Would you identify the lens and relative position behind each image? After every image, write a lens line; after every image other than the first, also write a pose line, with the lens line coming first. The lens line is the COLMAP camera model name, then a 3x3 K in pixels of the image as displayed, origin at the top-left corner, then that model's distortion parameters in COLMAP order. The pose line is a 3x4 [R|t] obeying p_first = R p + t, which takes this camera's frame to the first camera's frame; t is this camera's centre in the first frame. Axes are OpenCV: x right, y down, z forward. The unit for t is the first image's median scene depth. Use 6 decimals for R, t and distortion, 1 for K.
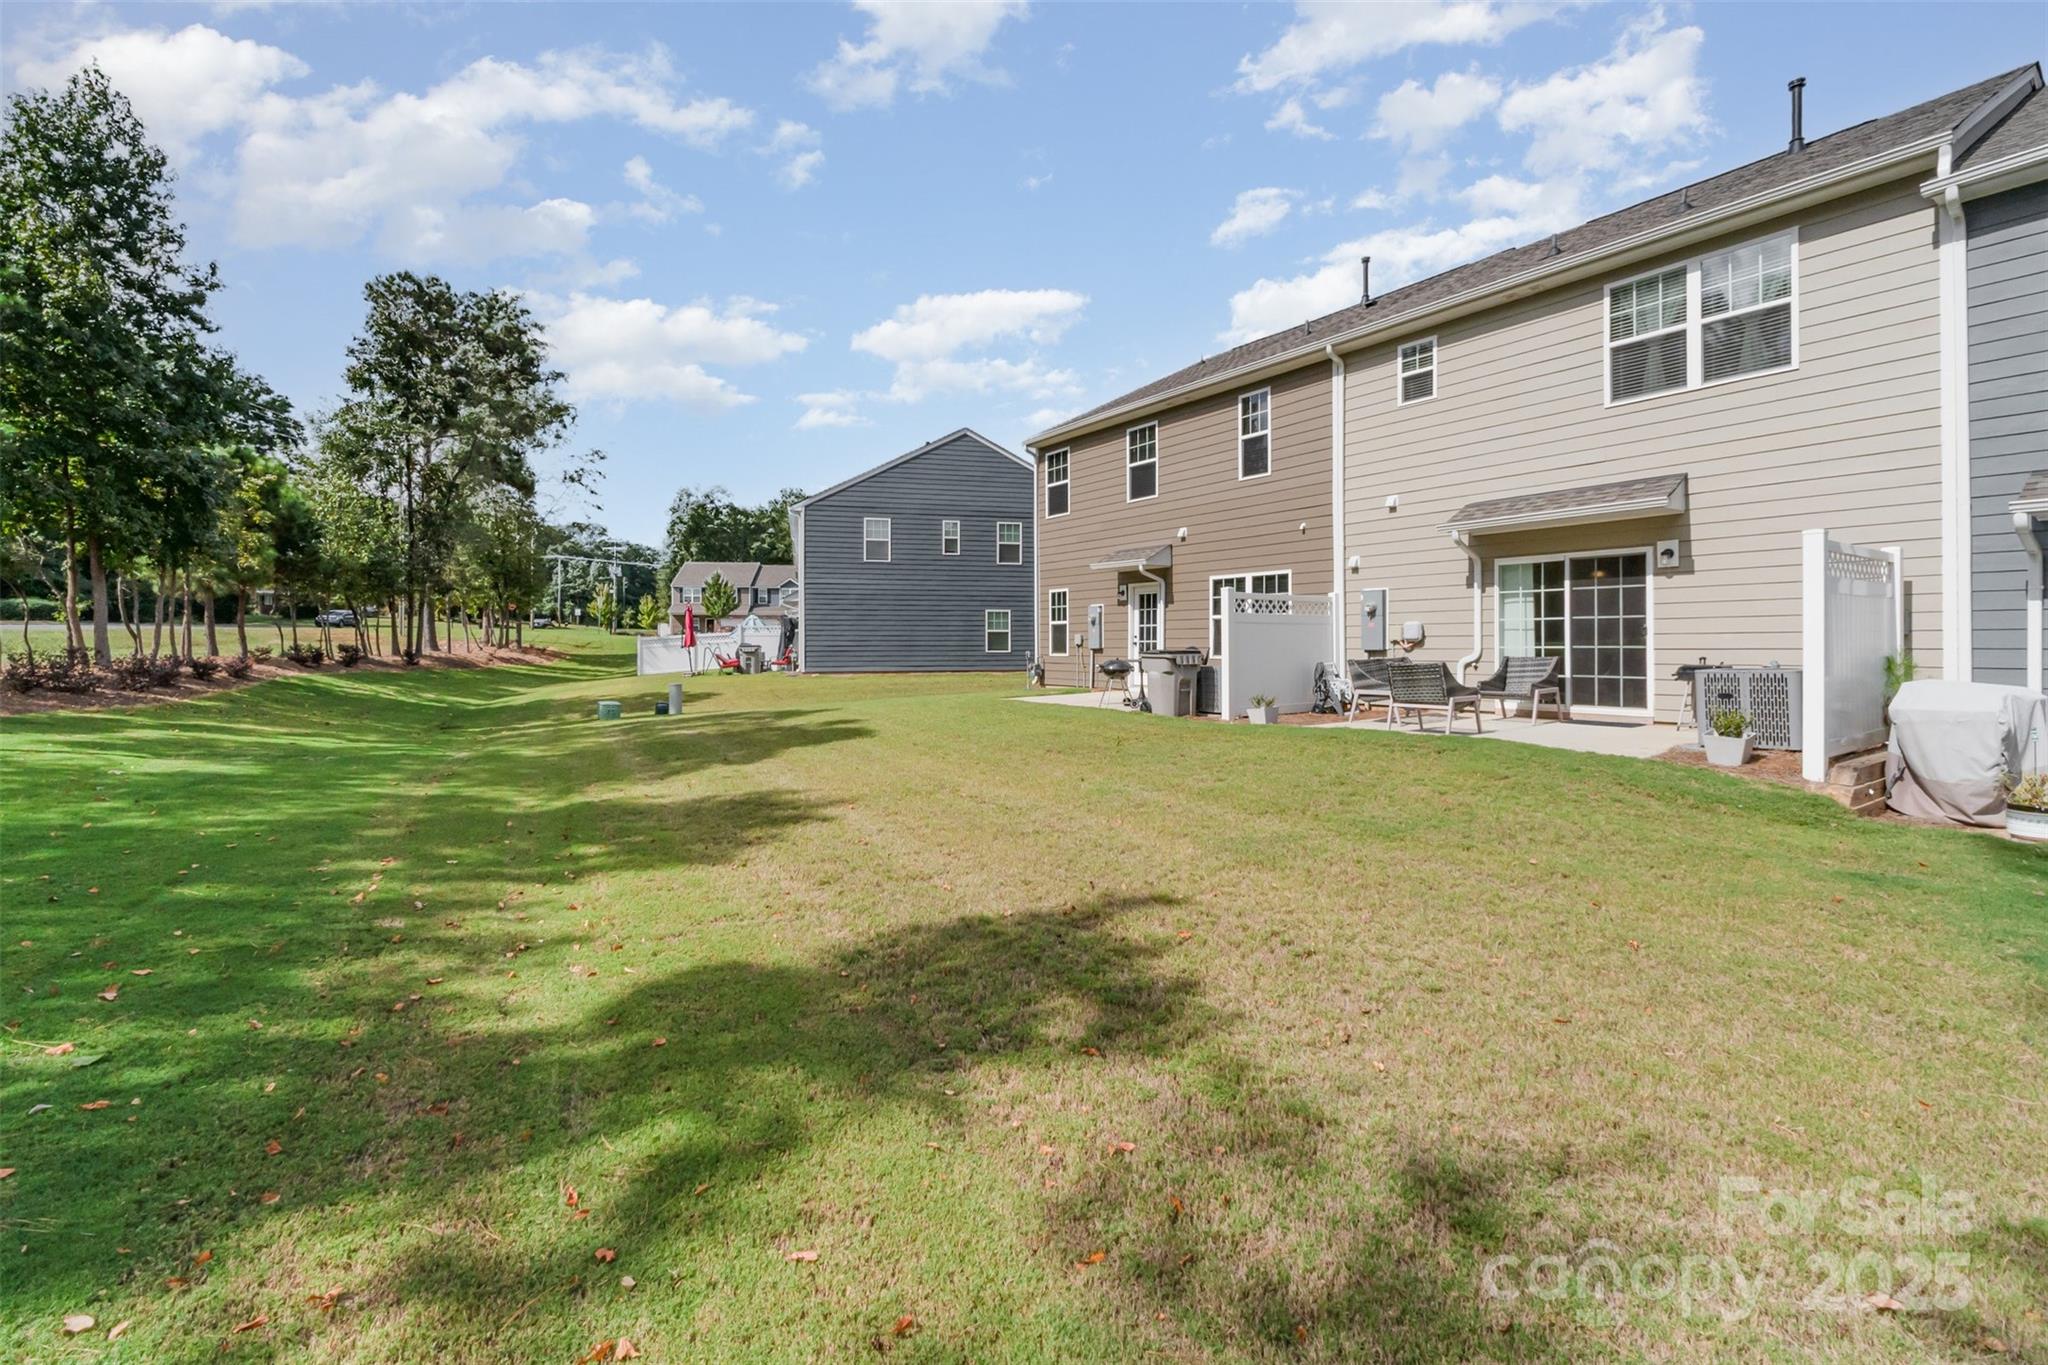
lens RADIAL K [[869.0, 0, 1023.9], [0, 869.0, 673.7], [0, 0, 1]] dist [0.000692, -0.000040]
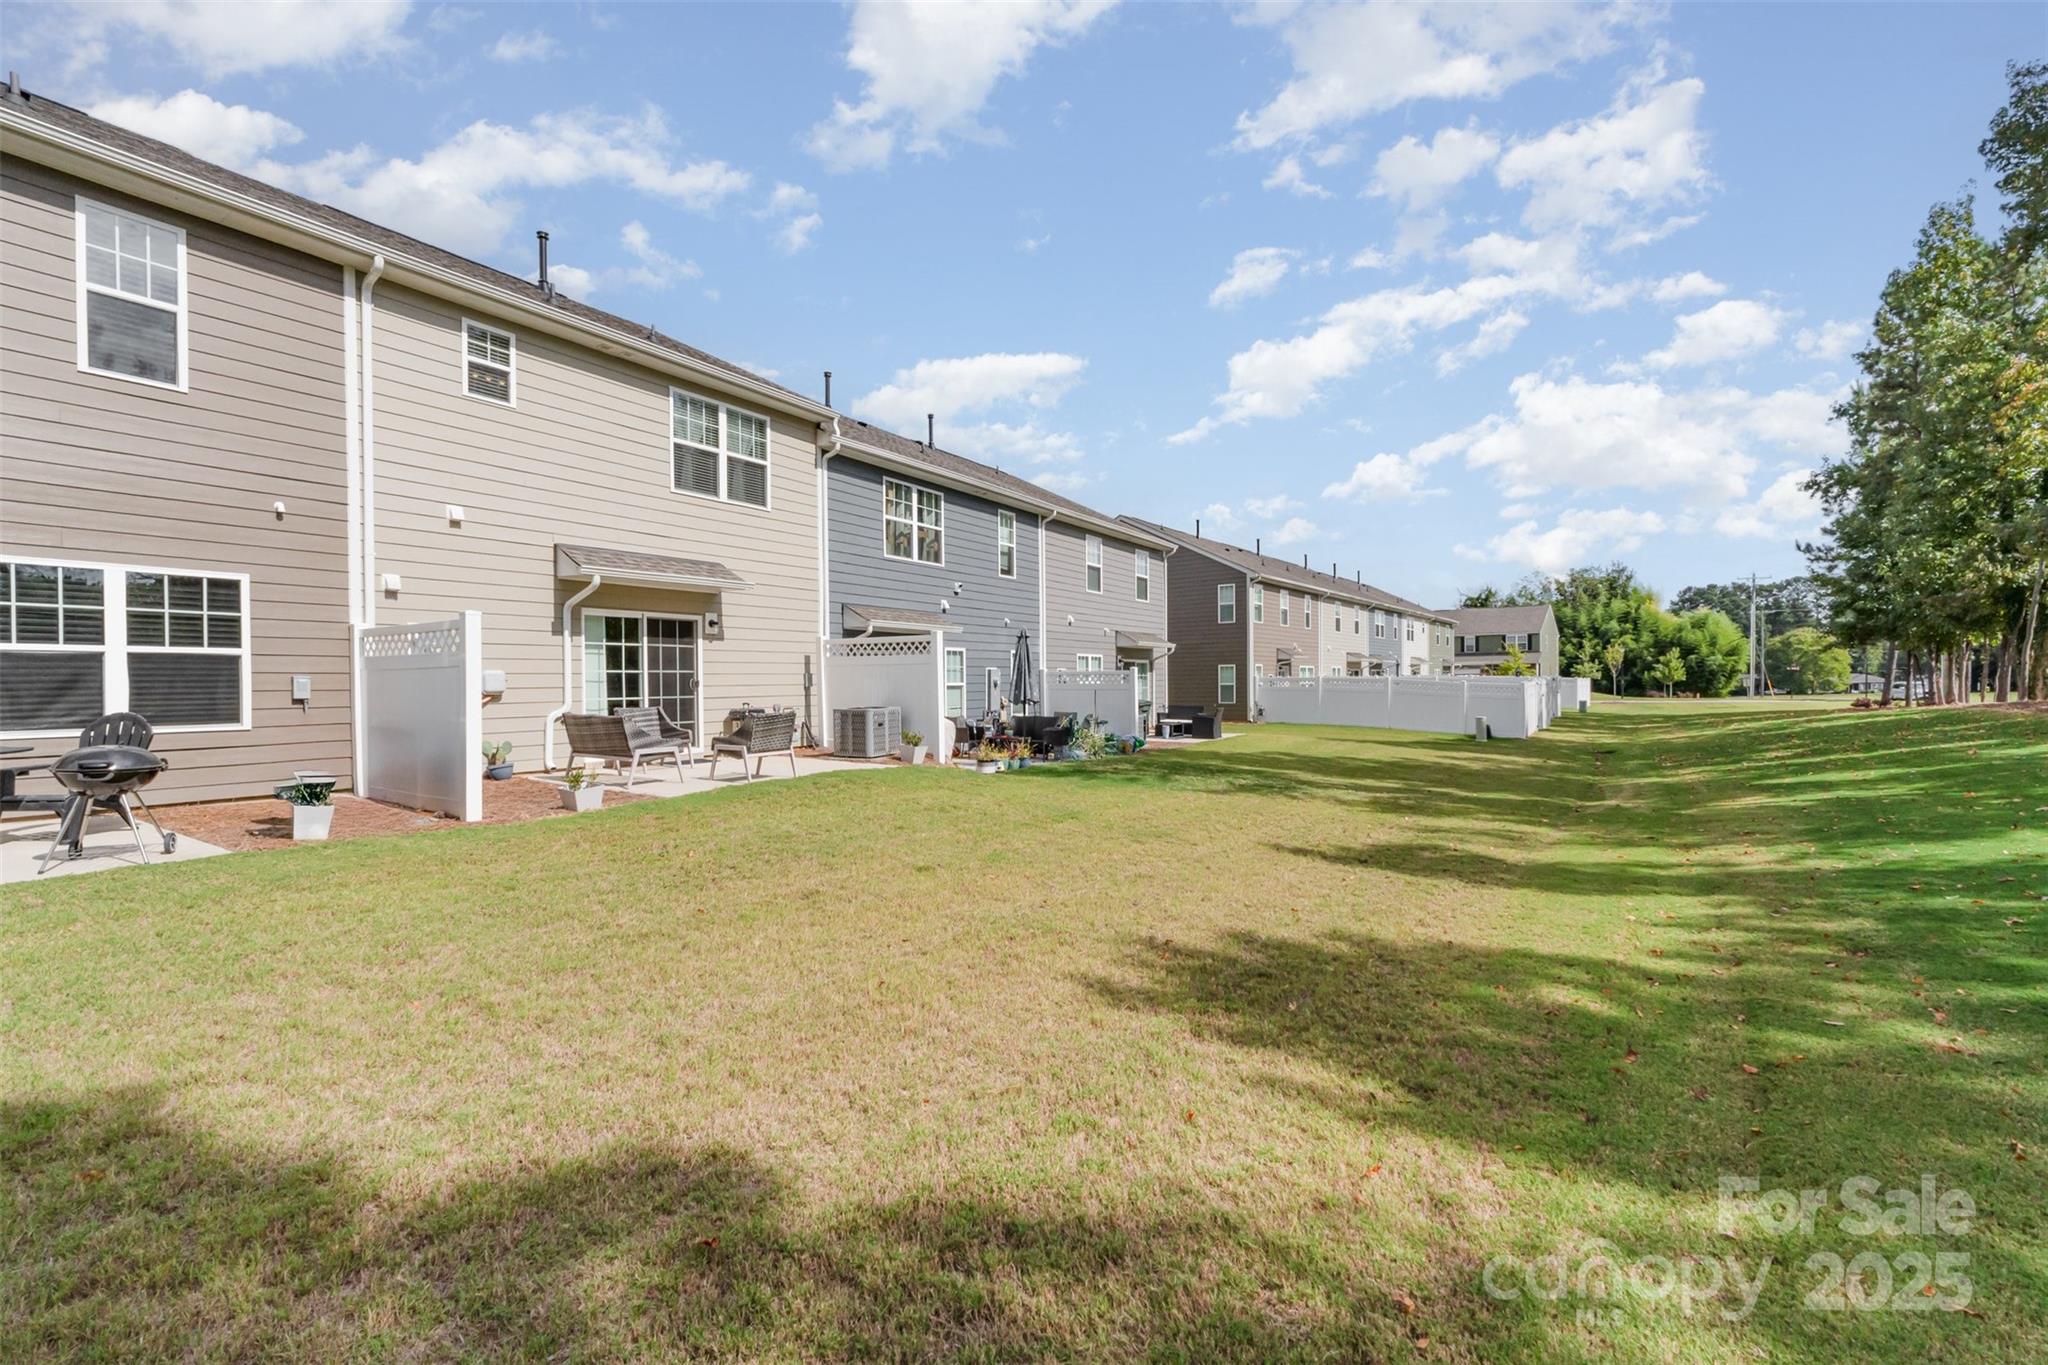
lens RADIAL K [[869.0, 0, 1023.9], [0, 869.0, 673.7], [0, 0, 1]] dist [0.000692, -0.000040]
pose [[-0.383199, -0.000856, 0.923665, -0.582390], [0.025001, 0.999624, 0.011299, -0.064058], [-0.923327, 0.027422, -0.383033, 1.014950]]
